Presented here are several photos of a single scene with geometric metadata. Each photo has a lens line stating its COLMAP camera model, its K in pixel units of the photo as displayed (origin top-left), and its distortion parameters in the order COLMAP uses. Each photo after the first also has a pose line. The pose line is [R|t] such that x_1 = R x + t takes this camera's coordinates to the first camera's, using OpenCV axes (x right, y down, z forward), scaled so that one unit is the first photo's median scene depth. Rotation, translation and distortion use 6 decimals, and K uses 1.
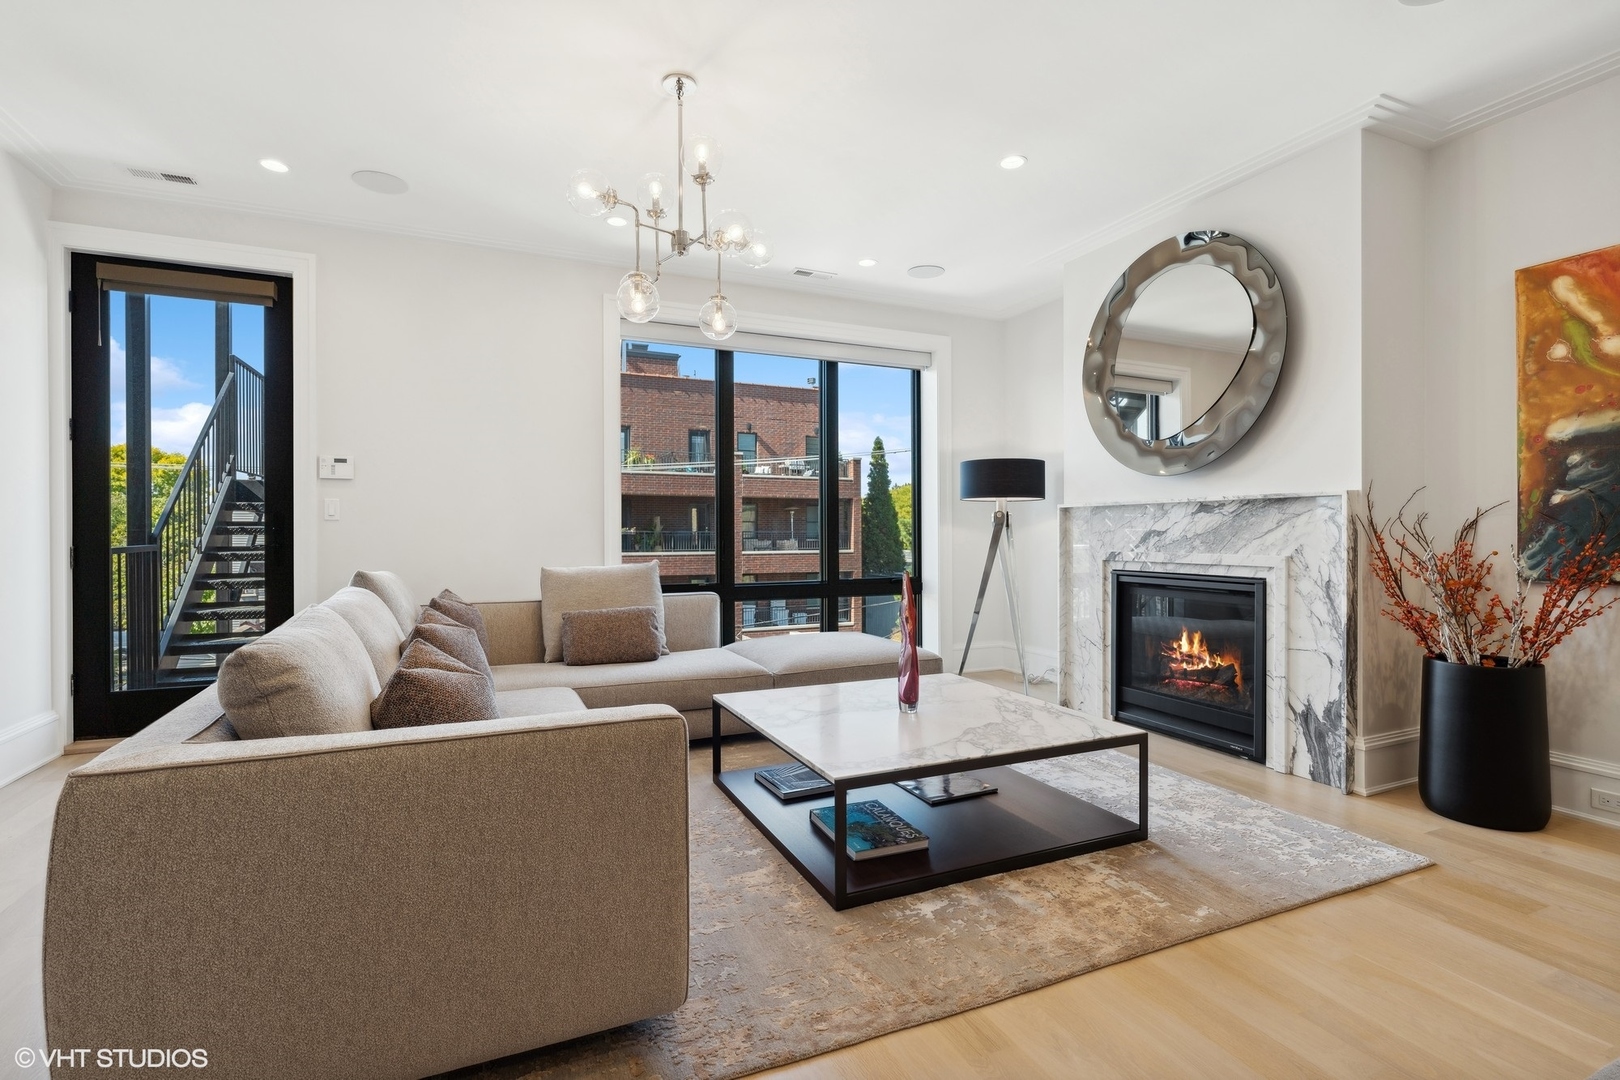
lens RADIAL K [[744.2, 0, 806.0], [0, 744.2, 530.9], [0, 0, 1]] dist [-0.002793, 0.001007]
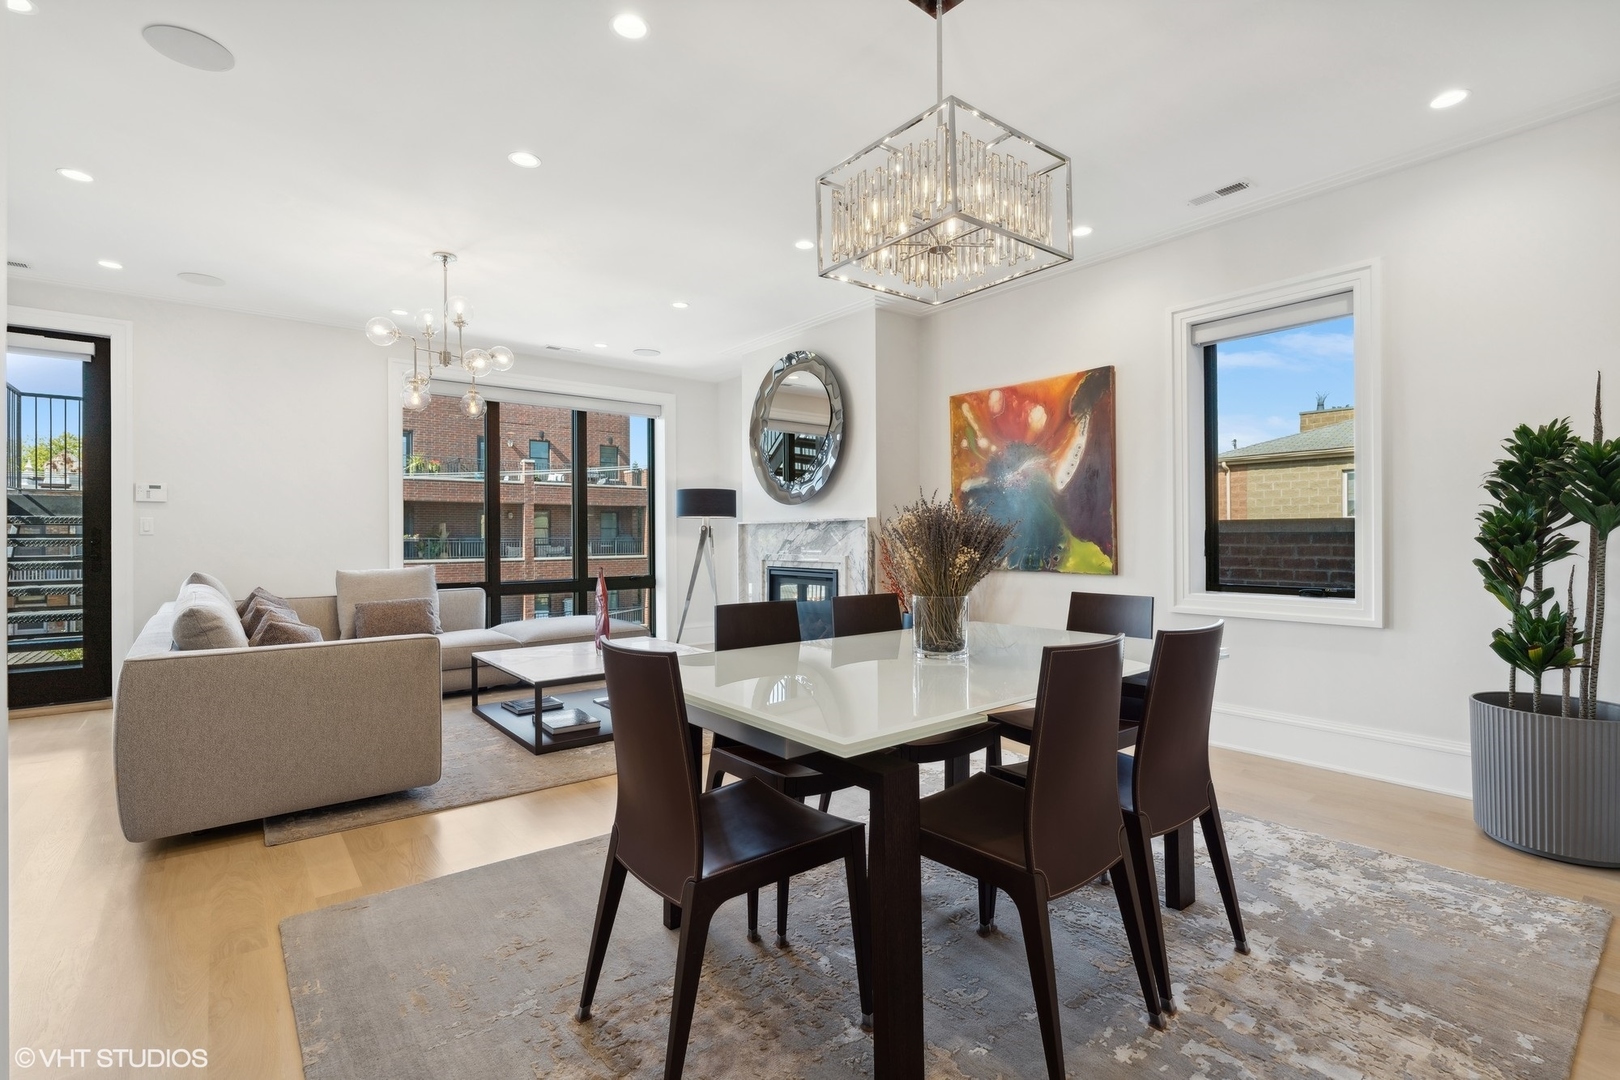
lens RADIAL K [[744.2, 0, 806.7], [0, 744.2, 532.1], [0, 0, 1]] dist [-0.002793, 0.001007]
pose [[0.967802, -0.002086, 0.251702, 0.123473], [0.003275, 0.999985, -0.004303, -0.010634], [-0.251690, 0.004988, 0.967795, -0.504934]]
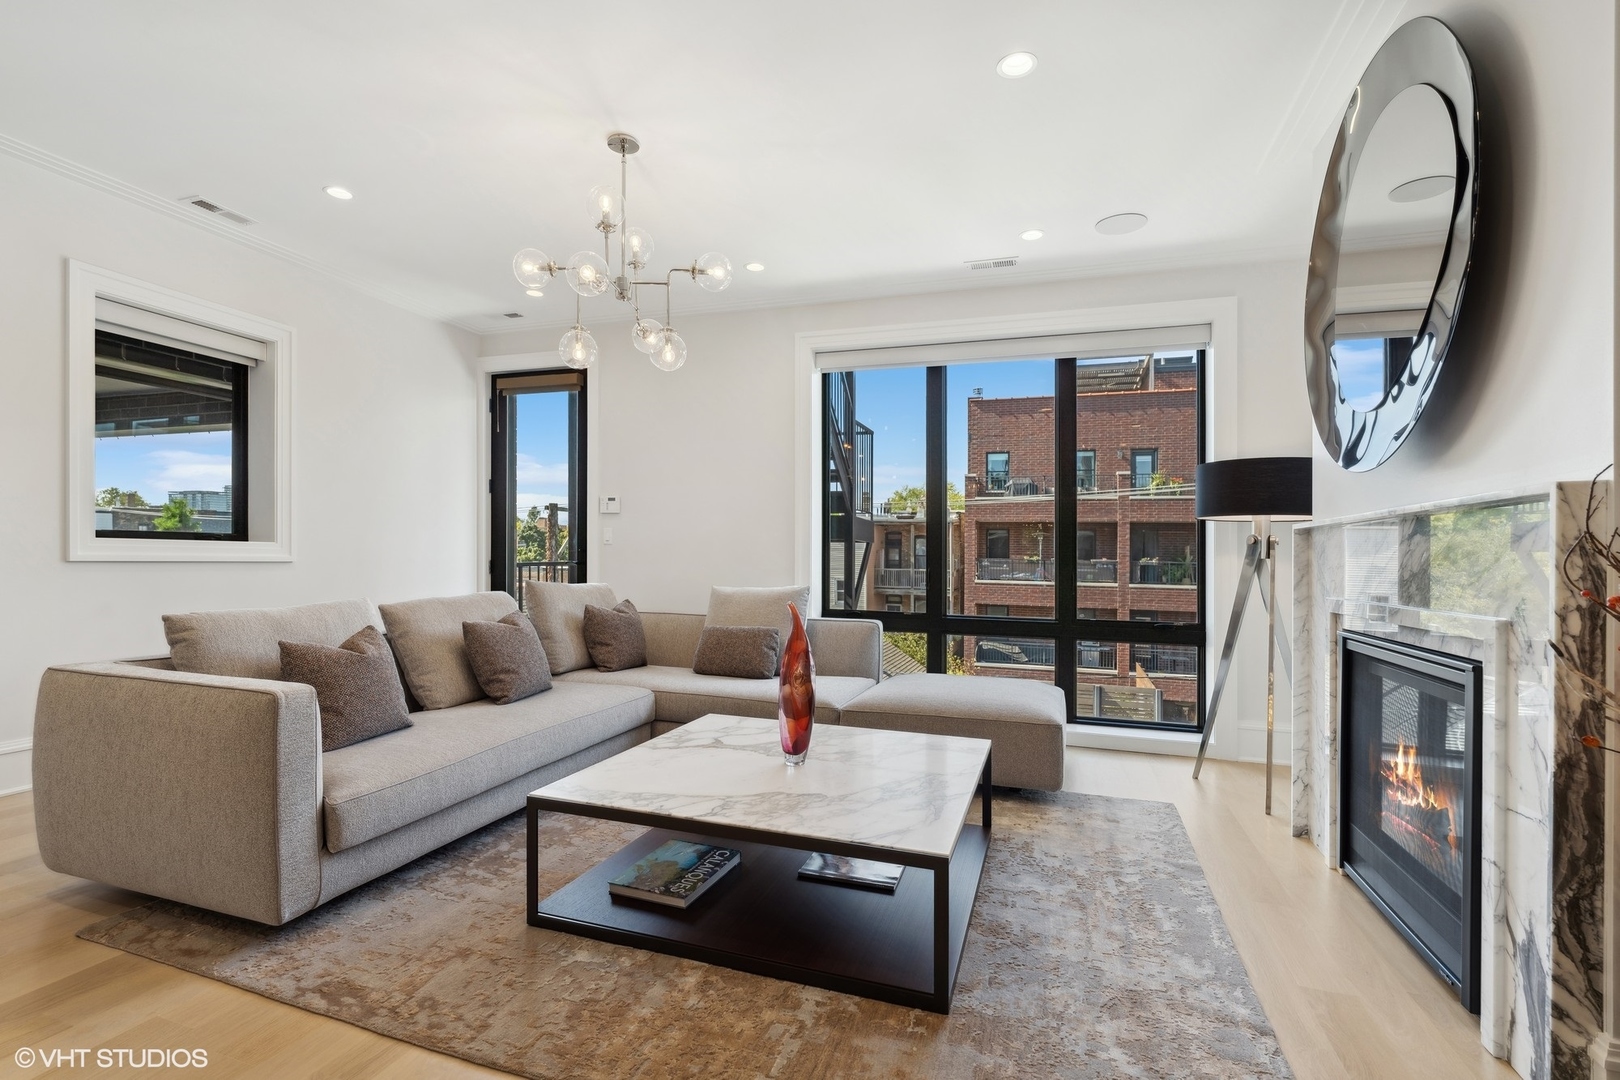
lens RADIAL K [[744.2, 0, 827.0], [0, 744.2, 555.0], [0, 0, 1]] dist [-0.002793, 0.001007]
pose [[0.737274, 0.012897, -0.675471, 0.567374], [-0.017814, 0.999841, -0.000354, -0.001357], [0.675359, 0.012294, 0.737386, 0.287813]]
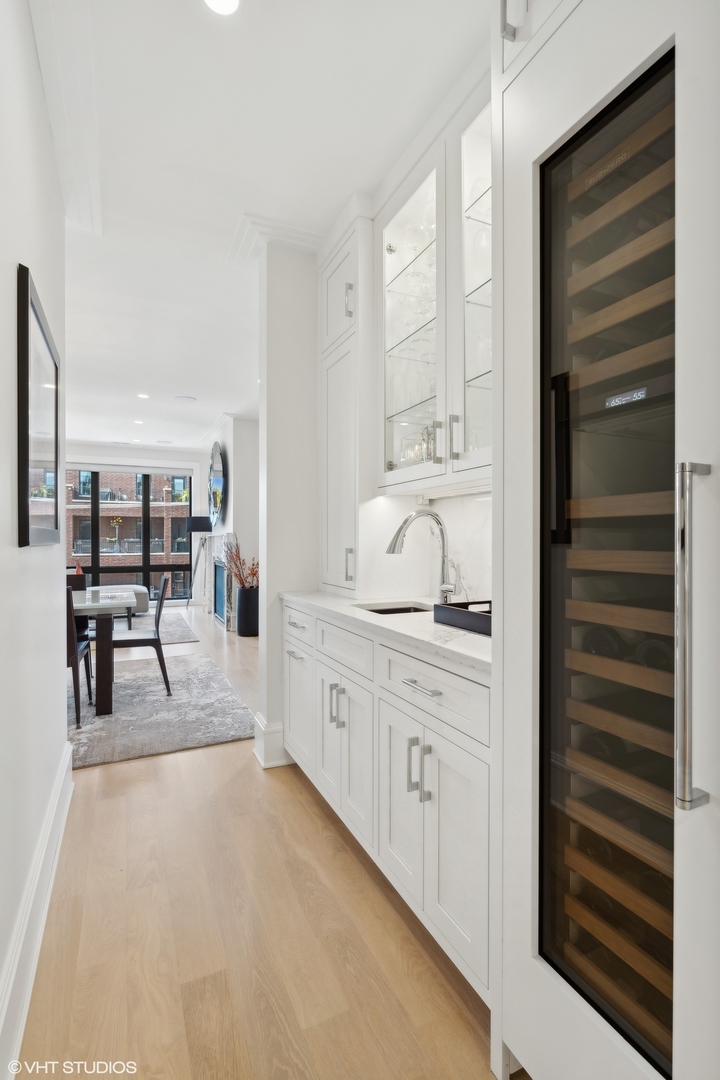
lens RADIAL K [[496.2, 0, 369.9], [0, 496.2, 541.6], [0, 0, 1]] dist [-0.002793, 0.001007]
pose [[0.999683, 0.007984, 0.023898, 1.028959], [-0.008088, 0.999958, 0.004246, -0.030919], [-0.023863, -0.004438, 0.999705, -0.905537]]
